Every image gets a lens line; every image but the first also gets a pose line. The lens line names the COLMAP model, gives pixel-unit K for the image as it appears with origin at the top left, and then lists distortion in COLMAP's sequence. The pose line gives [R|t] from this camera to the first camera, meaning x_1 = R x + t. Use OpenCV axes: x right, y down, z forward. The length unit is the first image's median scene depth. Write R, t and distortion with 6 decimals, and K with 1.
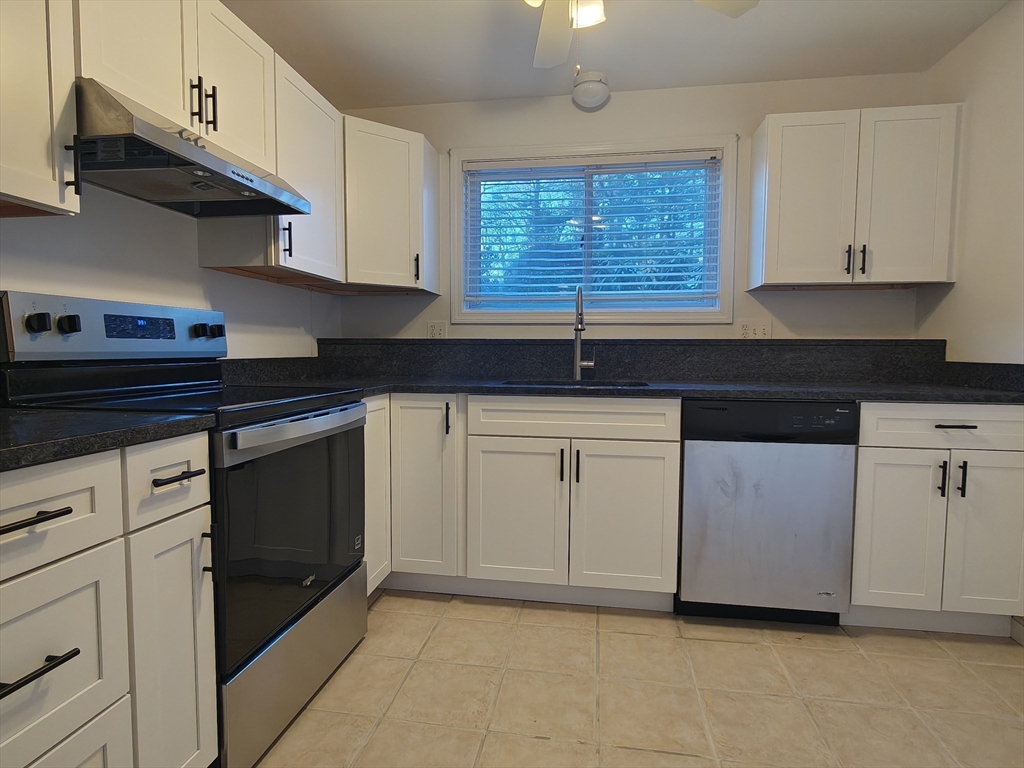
lens RADIAL K [[551.3, 0, 509.3], [0, 551.3, 381.8], [0, 0, 1]] dist [-0.001976, -0.000257]
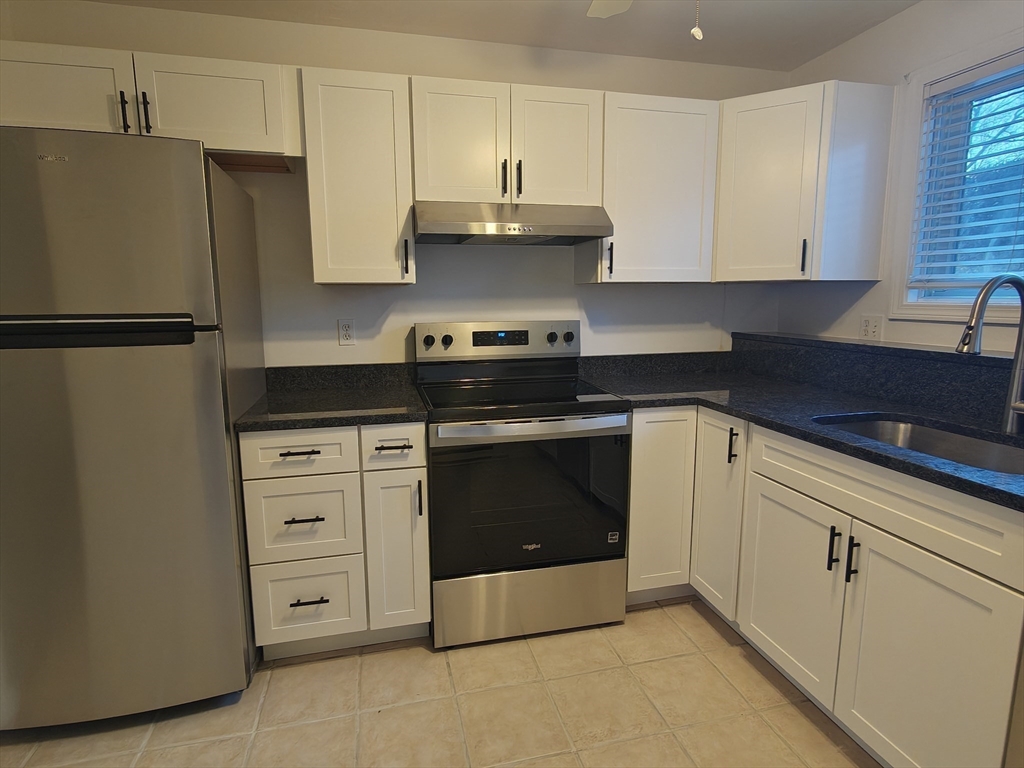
lens RADIAL K [[551.3, 0, 509.3], [0, 551.3, 381.8], [0, 0, 1]] dist [-0.001976, -0.000257]
pose [[0.394151, 0.132956, -0.909378, 0.603646], [-0.044948, 0.991085, 0.125421, -0.145819], [0.917946, -0.008560, 0.396613, 0.375660]]
